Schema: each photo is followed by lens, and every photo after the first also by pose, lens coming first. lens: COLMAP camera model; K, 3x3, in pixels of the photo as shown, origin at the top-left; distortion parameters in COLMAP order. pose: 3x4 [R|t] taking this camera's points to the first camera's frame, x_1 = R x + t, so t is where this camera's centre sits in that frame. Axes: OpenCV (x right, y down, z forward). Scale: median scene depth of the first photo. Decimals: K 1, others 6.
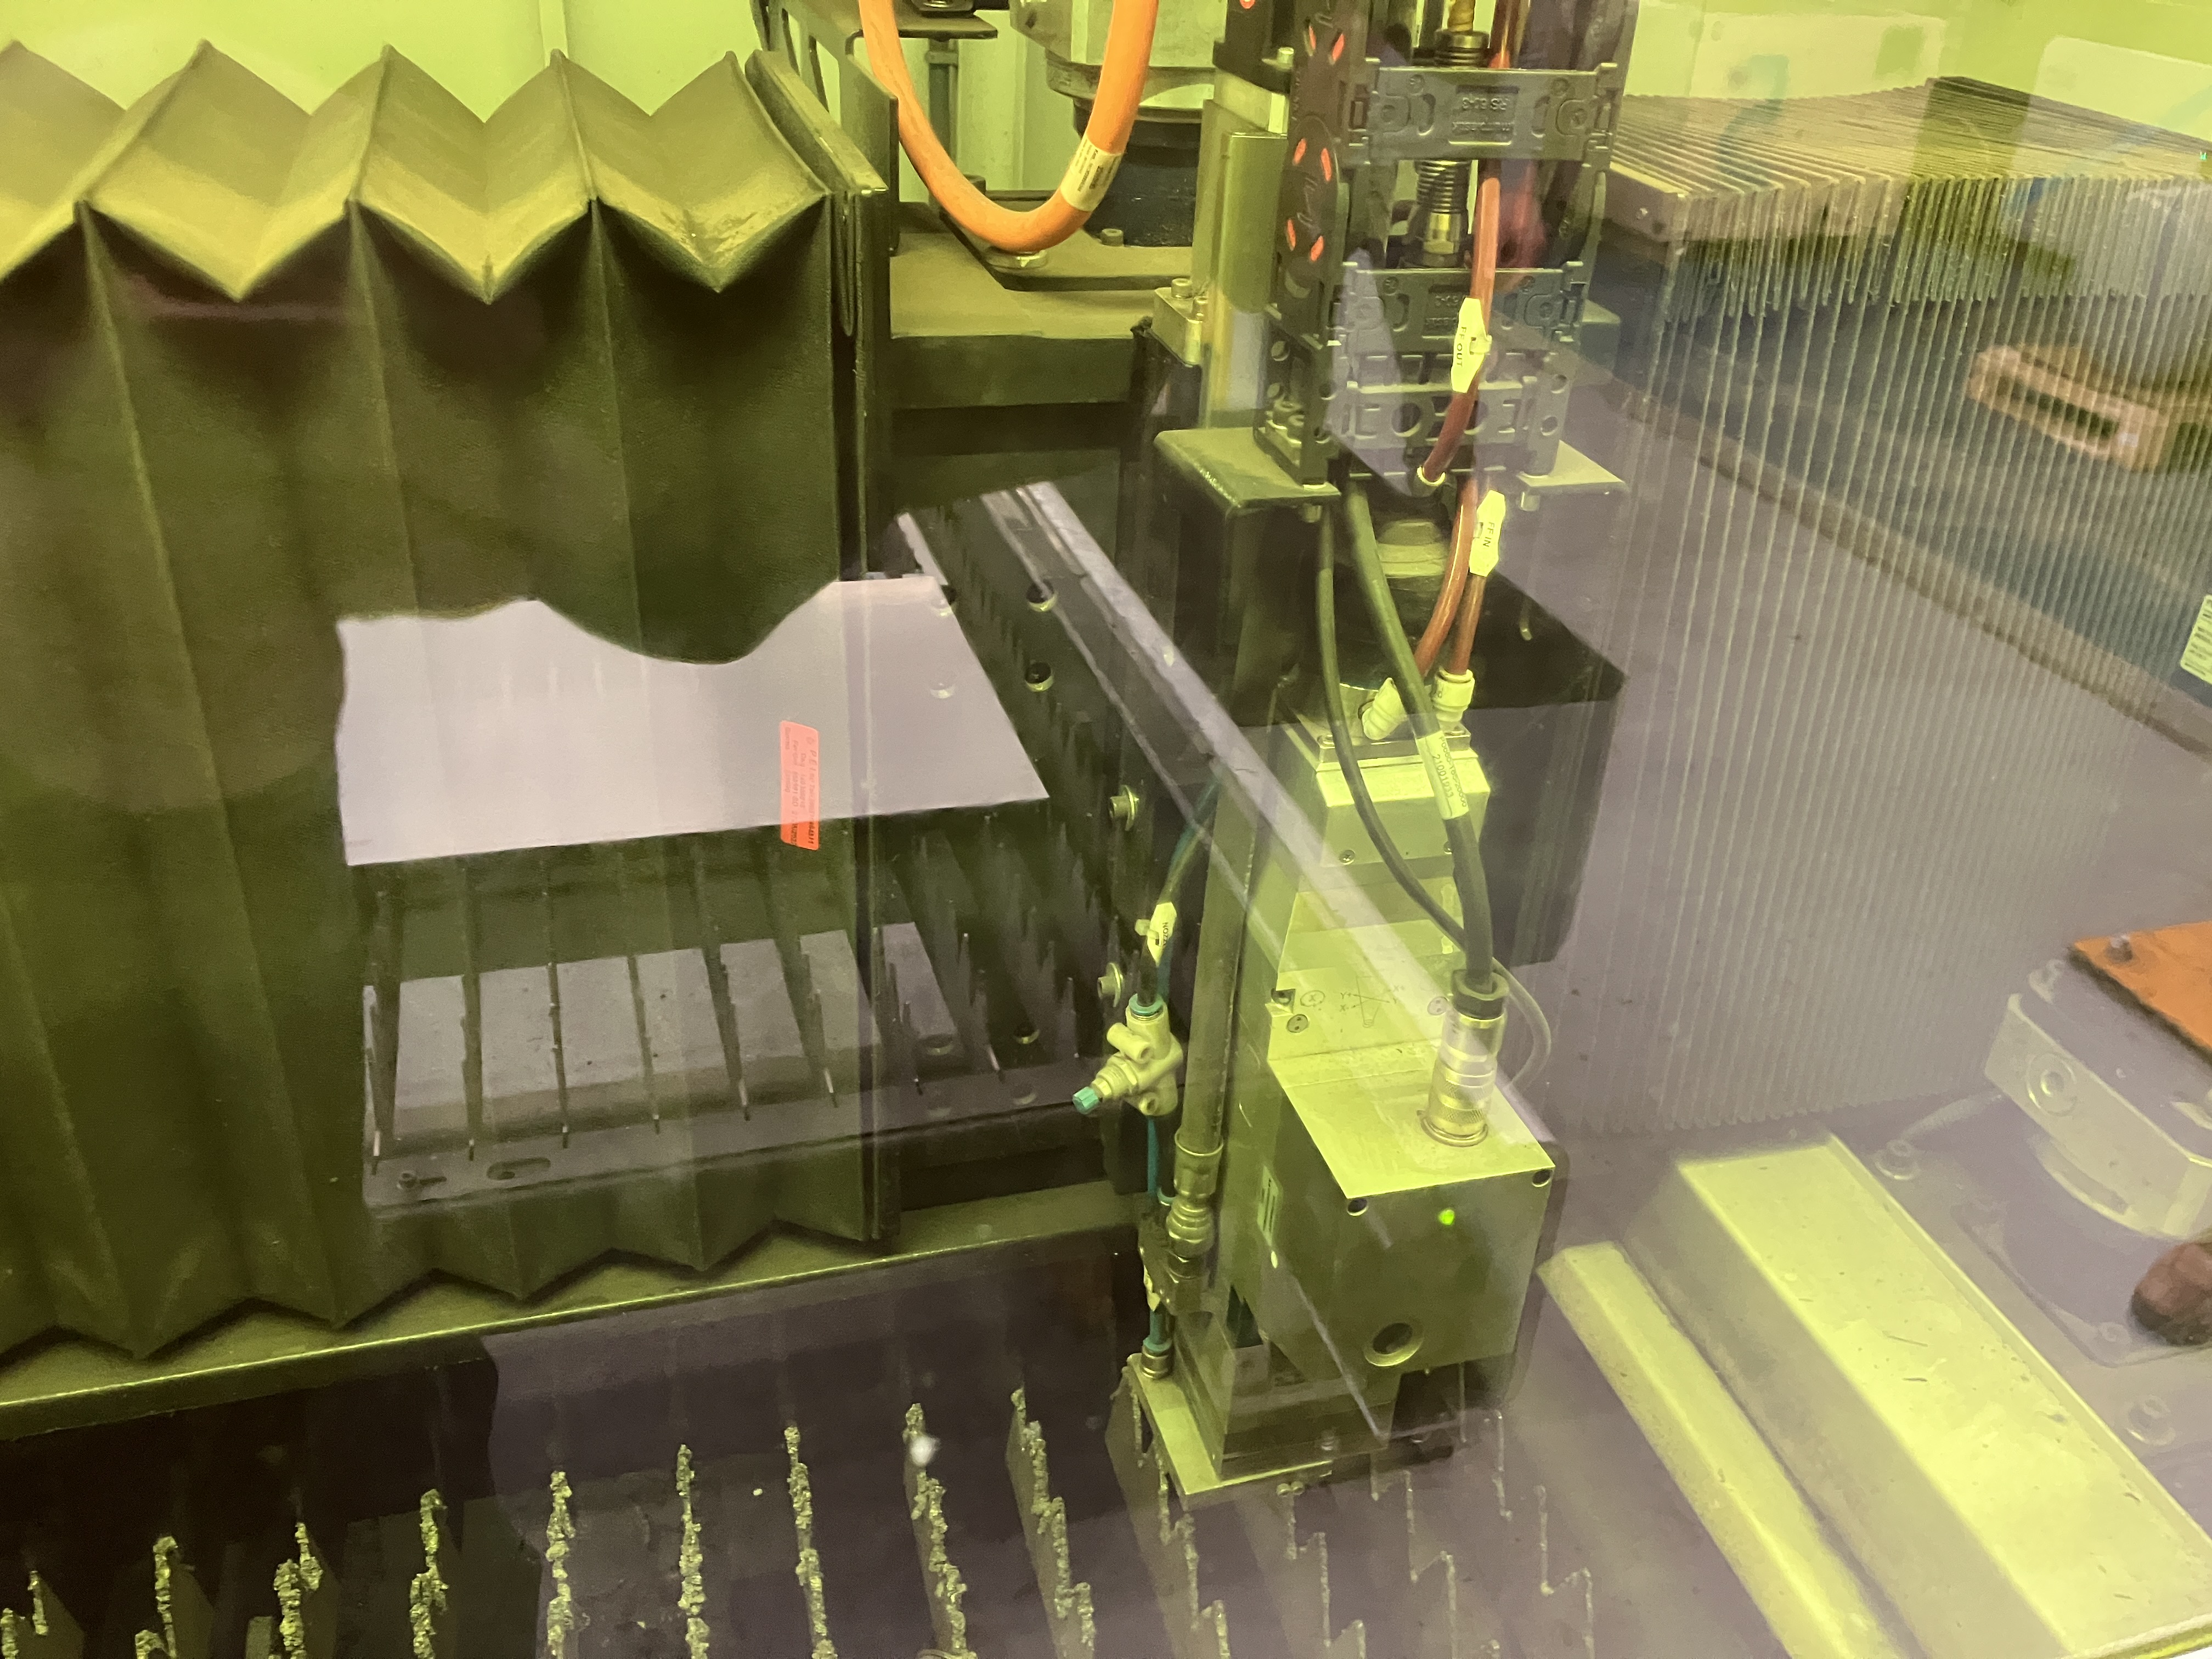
lens RADIAL K [[1845.2, 0, 1106.0], [0, 1845.2, 829.5], [0, 0, 1]] dist [0.005247, -0.000788]
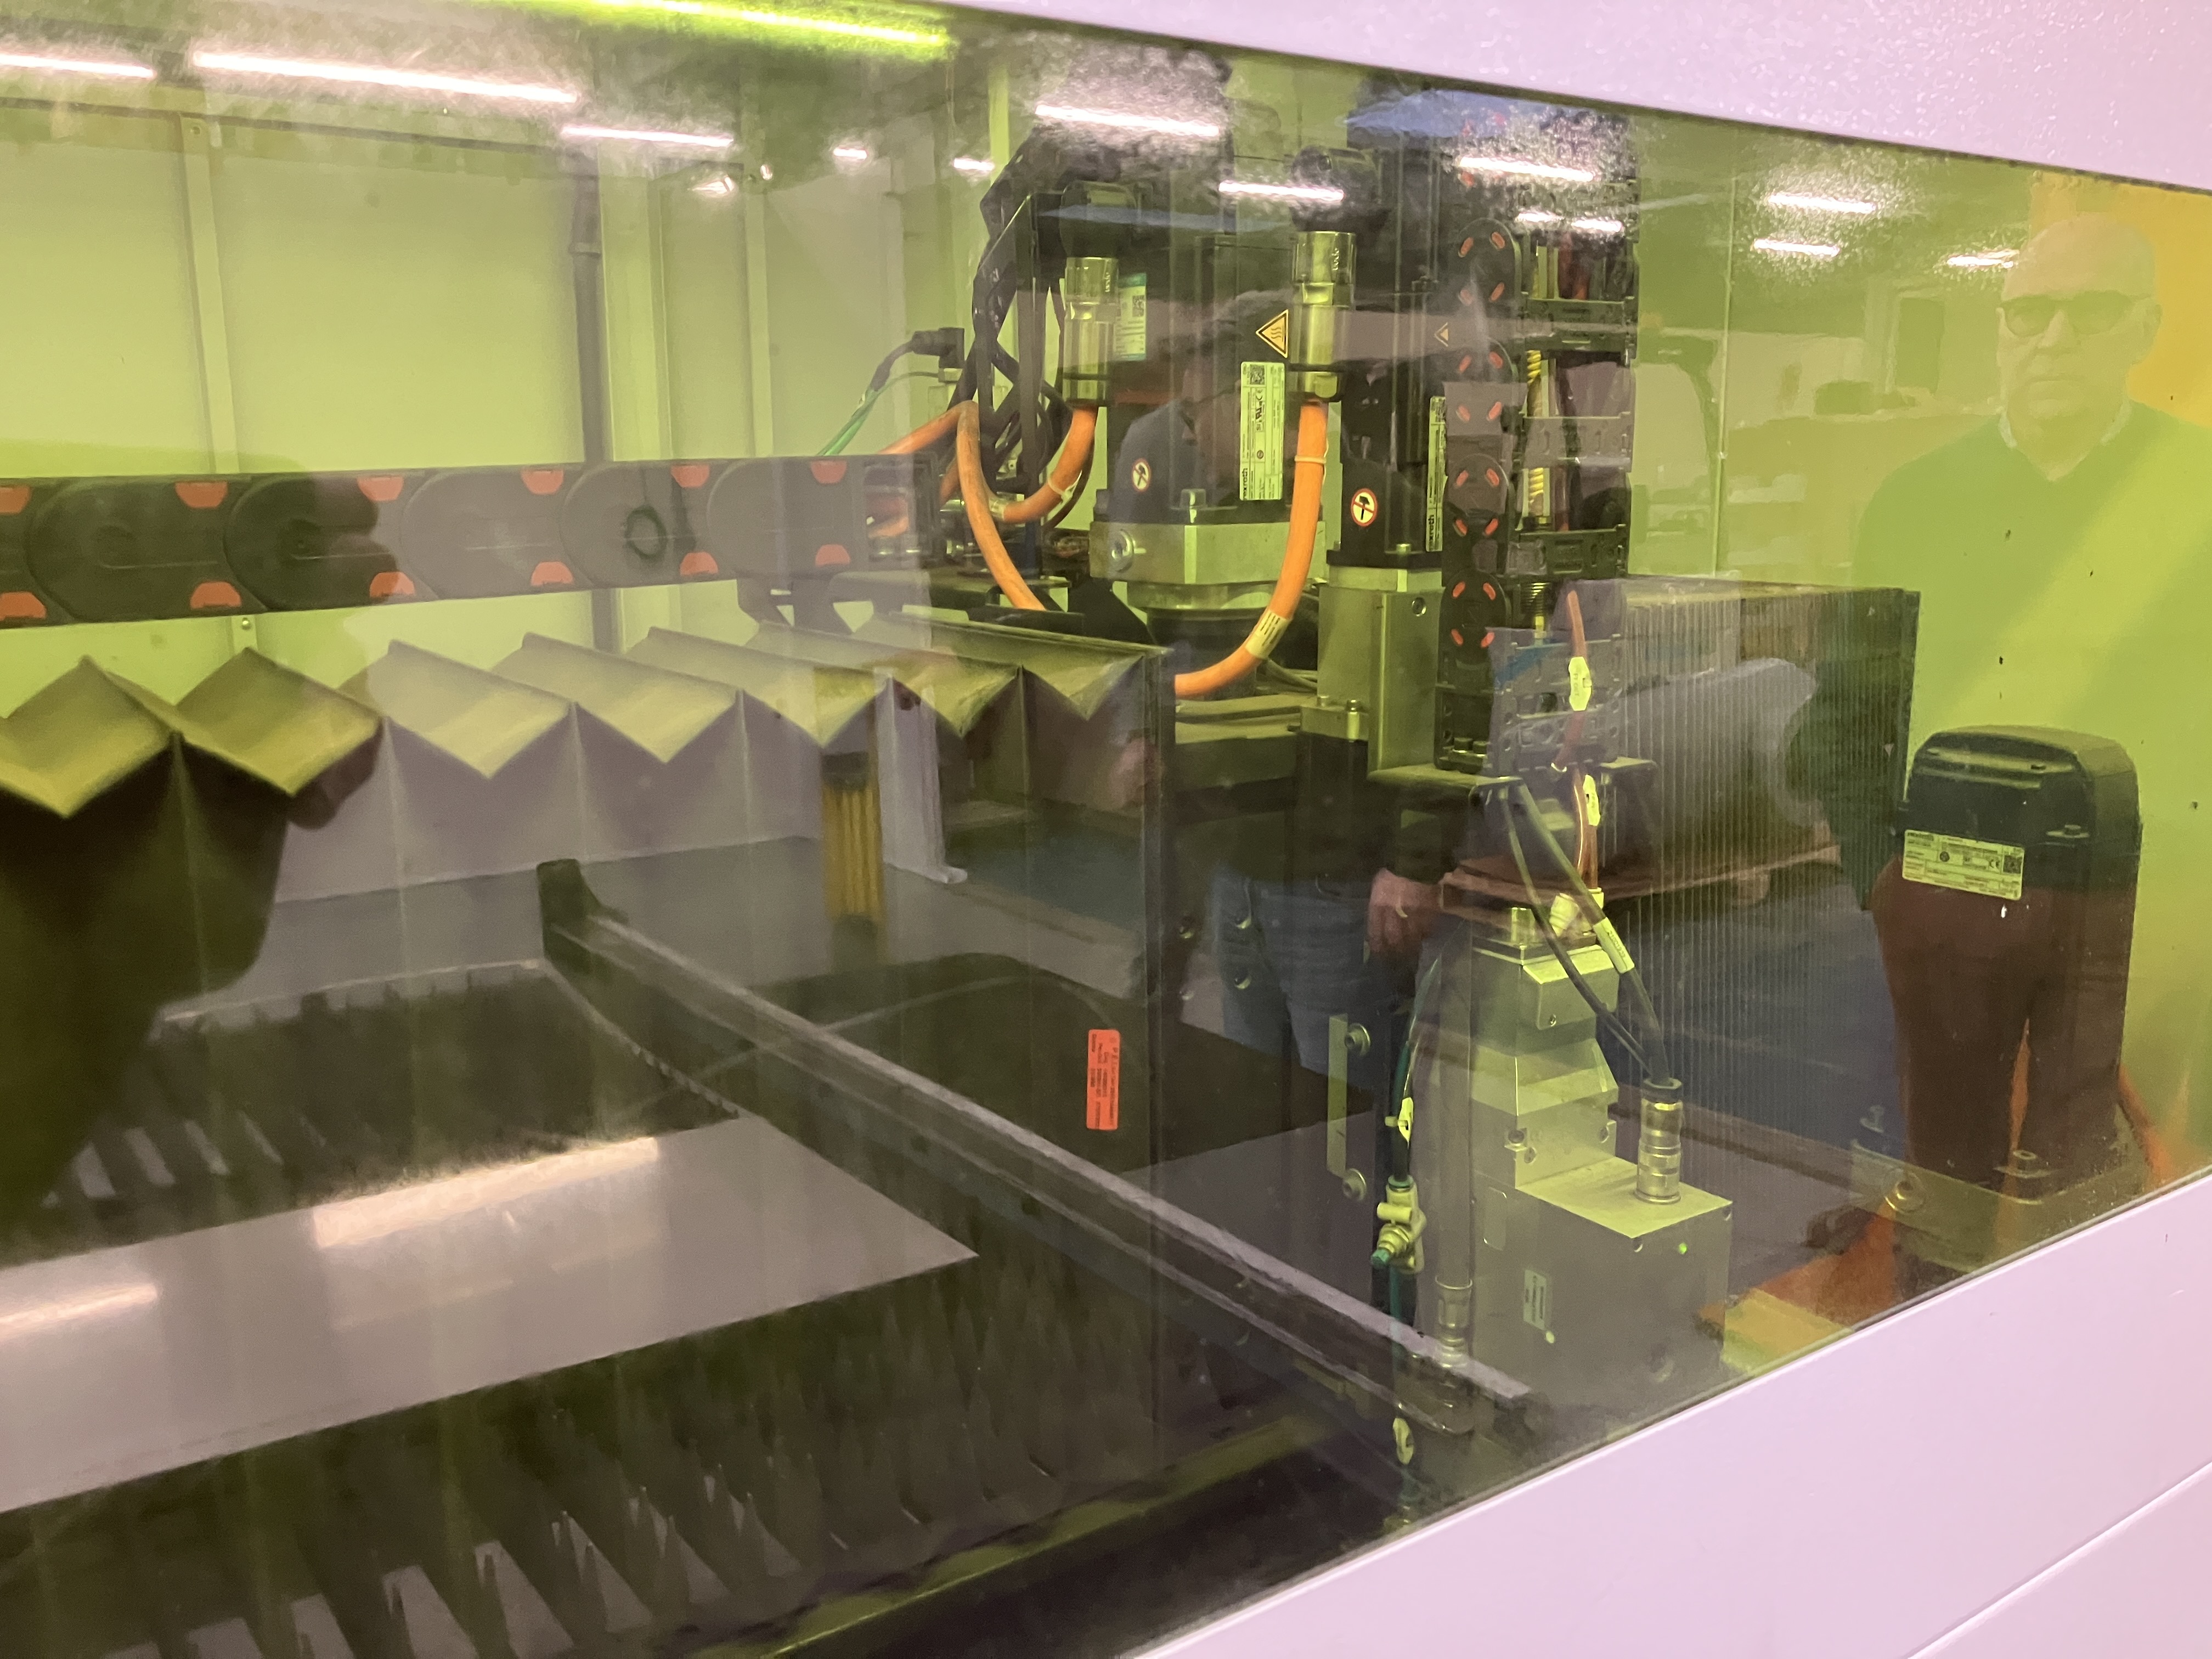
lens RADIAL K [[1886.6, 0, 1091.8], [0, 1886.6, 784.3], [0, 0, 1]] dist [0.228989, -0.502418]
pose [[0.943920, -0.114172, 0.309806, -0.624369], [0.210254, 0.931318, -0.297388, 0.200462], [-0.254575, 0.345848, 0.903095, -0.350594]]
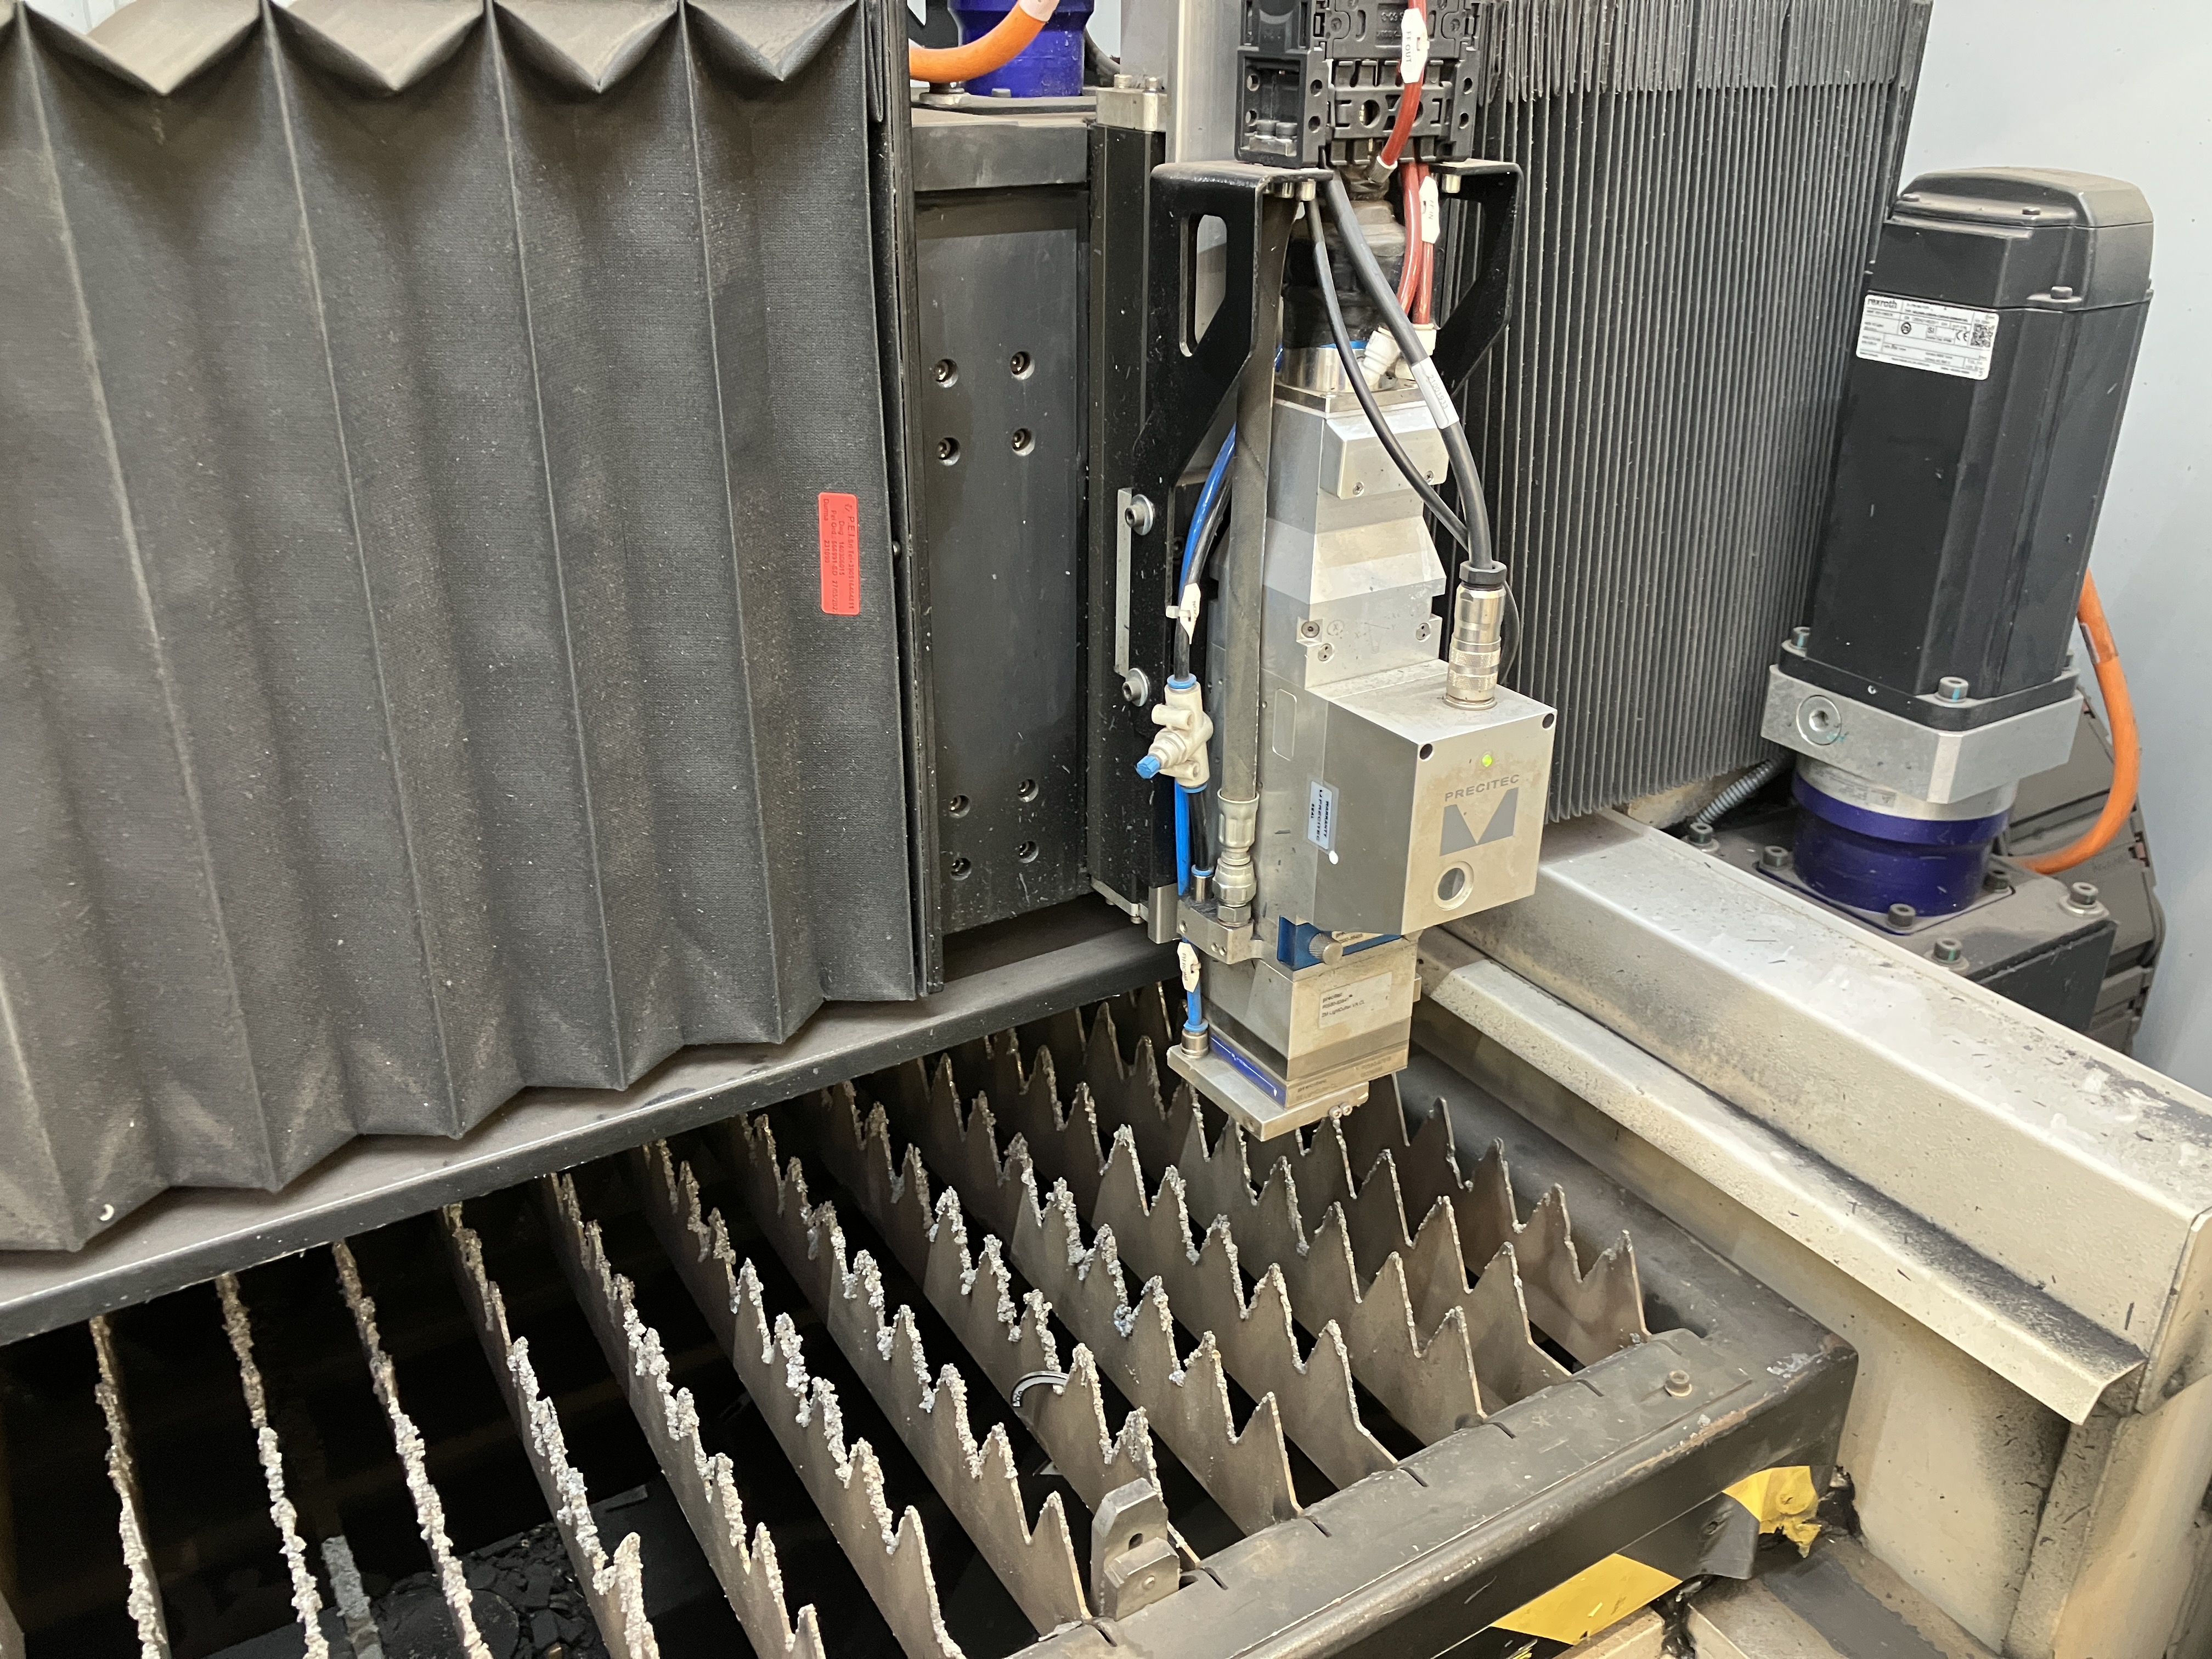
lens RADIAL K [[1879.5, 0, 1106.0], [0, 1879.5, 829.5], [0, 0, 1]] dist [-0.004816, 0.015390]
pose [[0.959273, -0.155917, 0.235553, -0.329440], [0.175202, 0.982505, -0.063158, 0.261664], [-0.221585, 0.101855, 0.969807, -0.145282]]
